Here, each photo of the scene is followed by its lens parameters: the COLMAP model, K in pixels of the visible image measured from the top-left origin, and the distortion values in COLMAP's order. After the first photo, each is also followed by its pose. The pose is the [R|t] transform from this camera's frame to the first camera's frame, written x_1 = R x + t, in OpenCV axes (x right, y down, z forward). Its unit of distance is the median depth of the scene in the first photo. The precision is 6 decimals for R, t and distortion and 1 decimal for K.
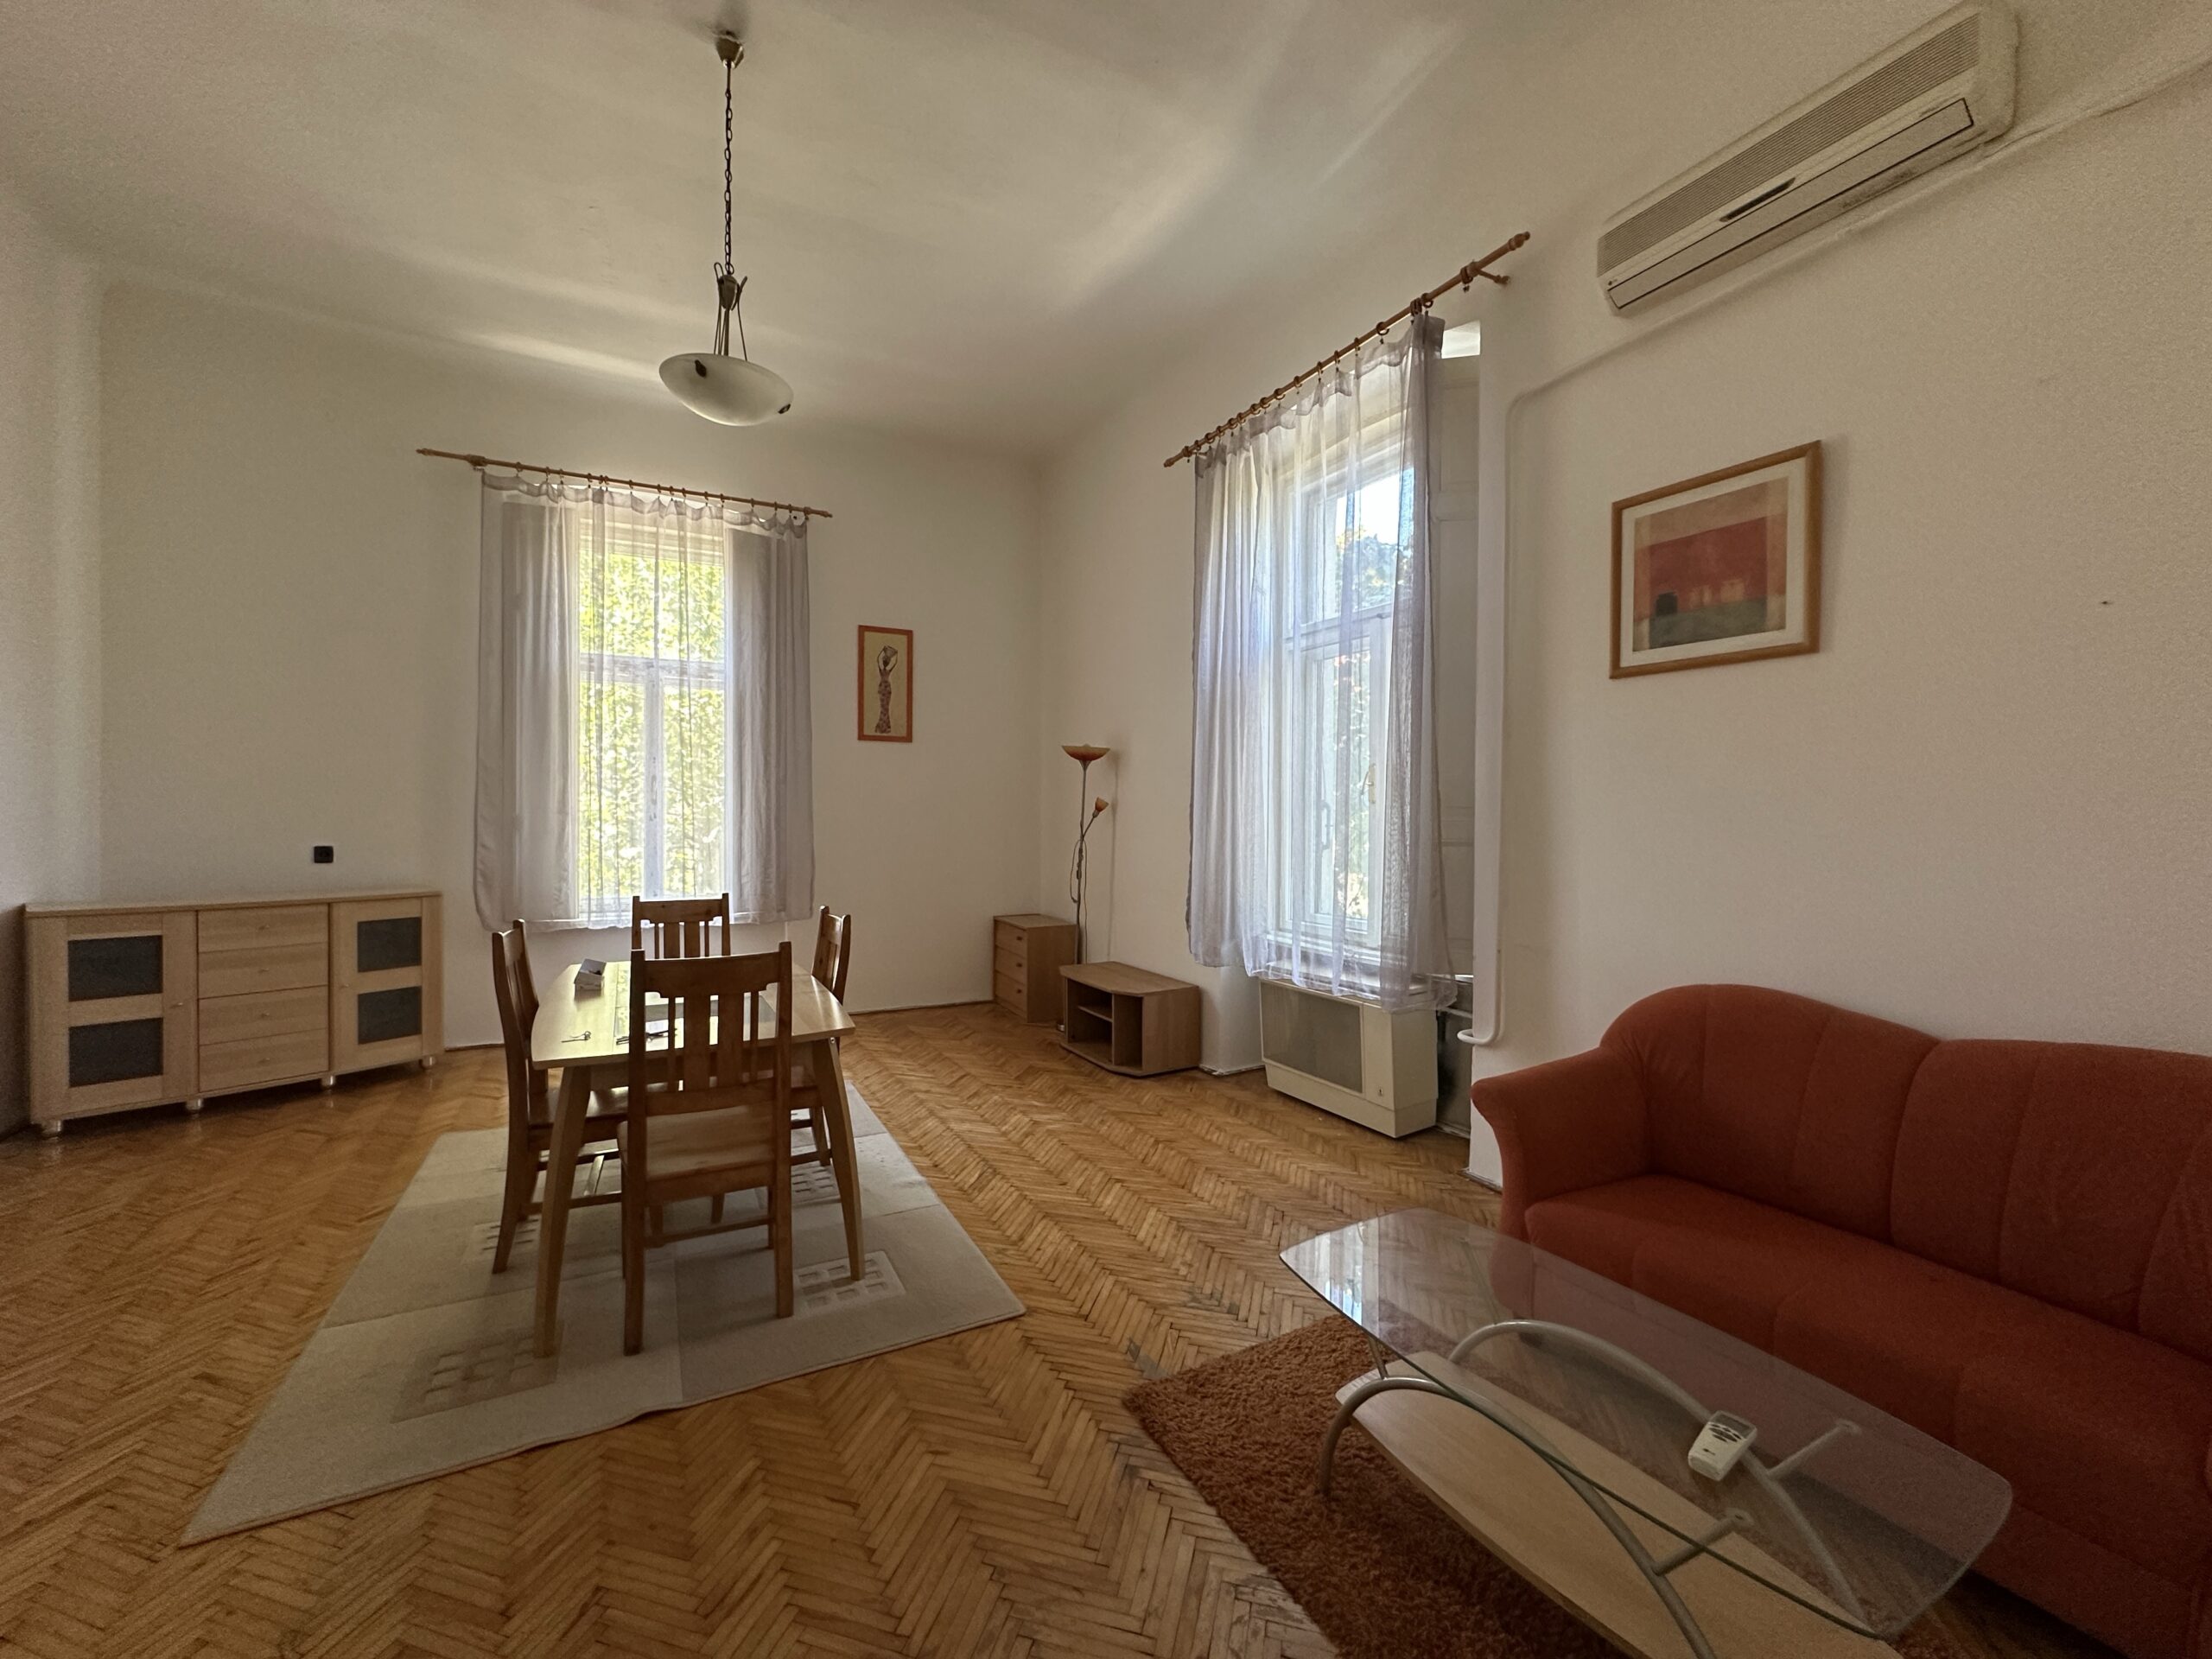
lens RADIAL K [[896.2, 0, 1099.4], [0, 896.2, 826.0], [0, 0, 1]] dist [0.000108, 0.000347]
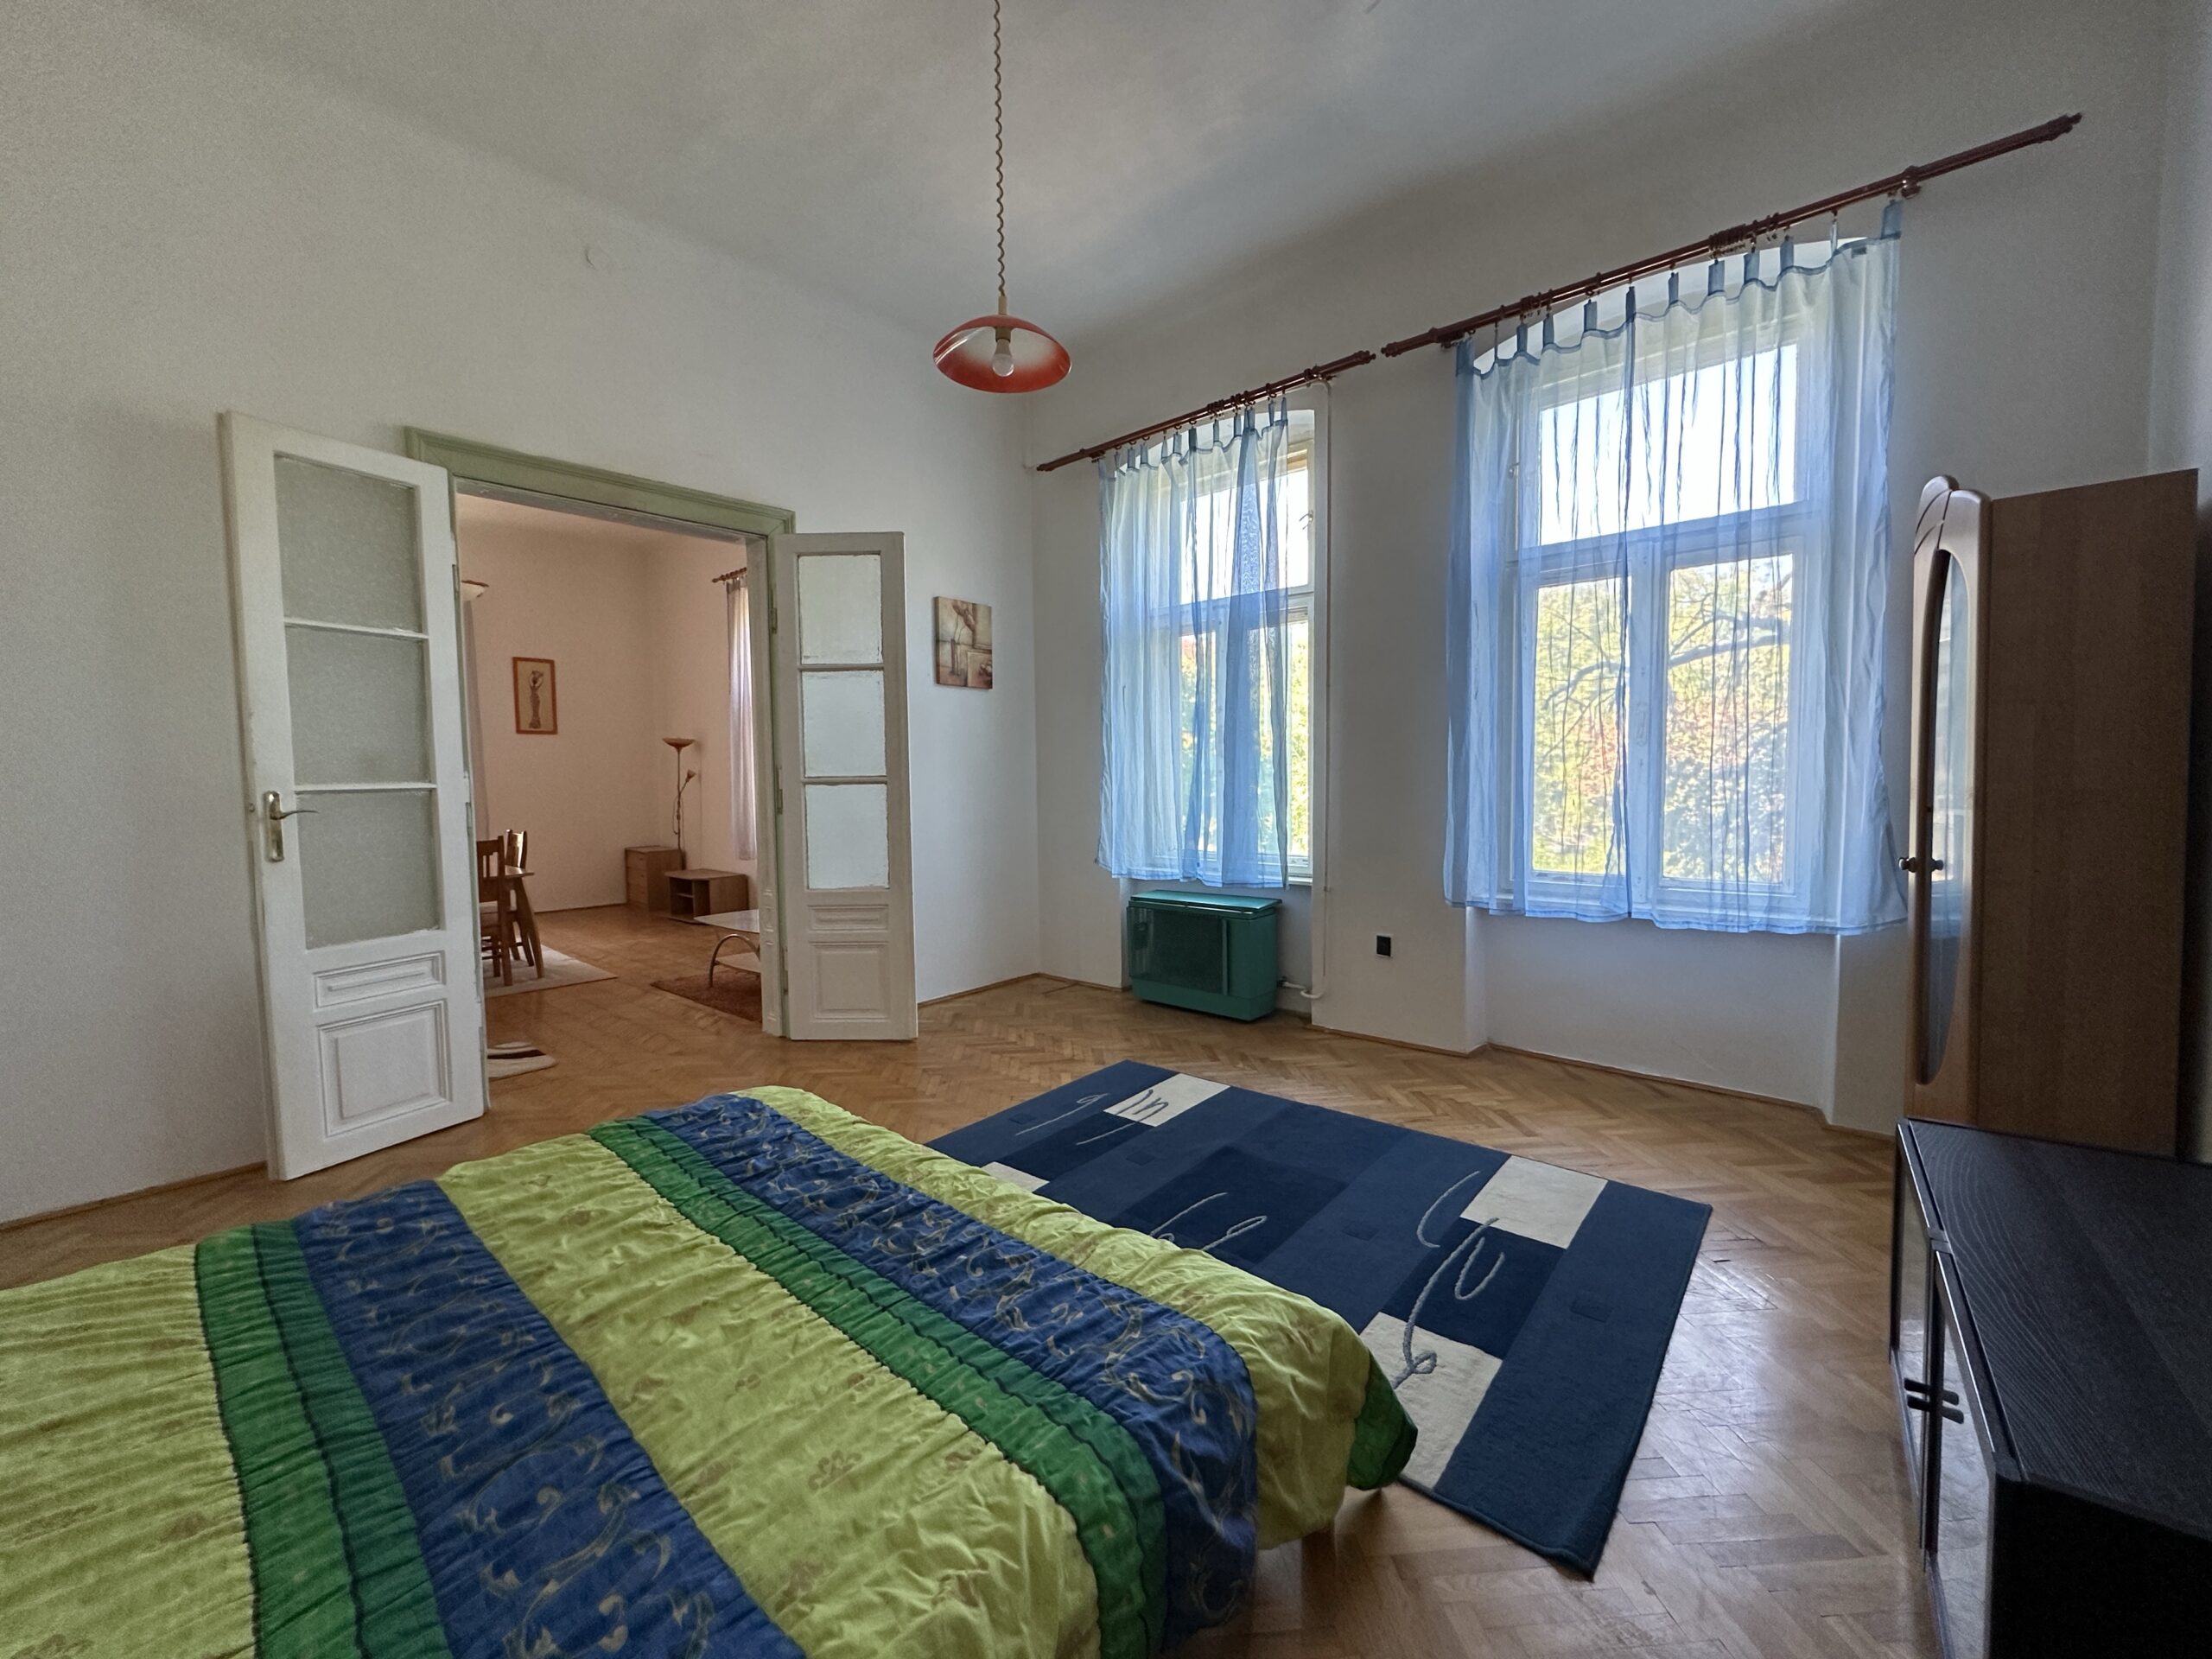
lens RADIAL K [[896.2, 0, 1104.0], [0, 896.2, 827.2], [0, 0, 1]] dist [0.000108, 0.000347]
pose [[0.944697, -0.037401, 0.325804, 0.173699], [0.021317, 0.998377, 0.052801, 0.003308], [-0.327250, -0.042936, 0.943962, -0.781929]]
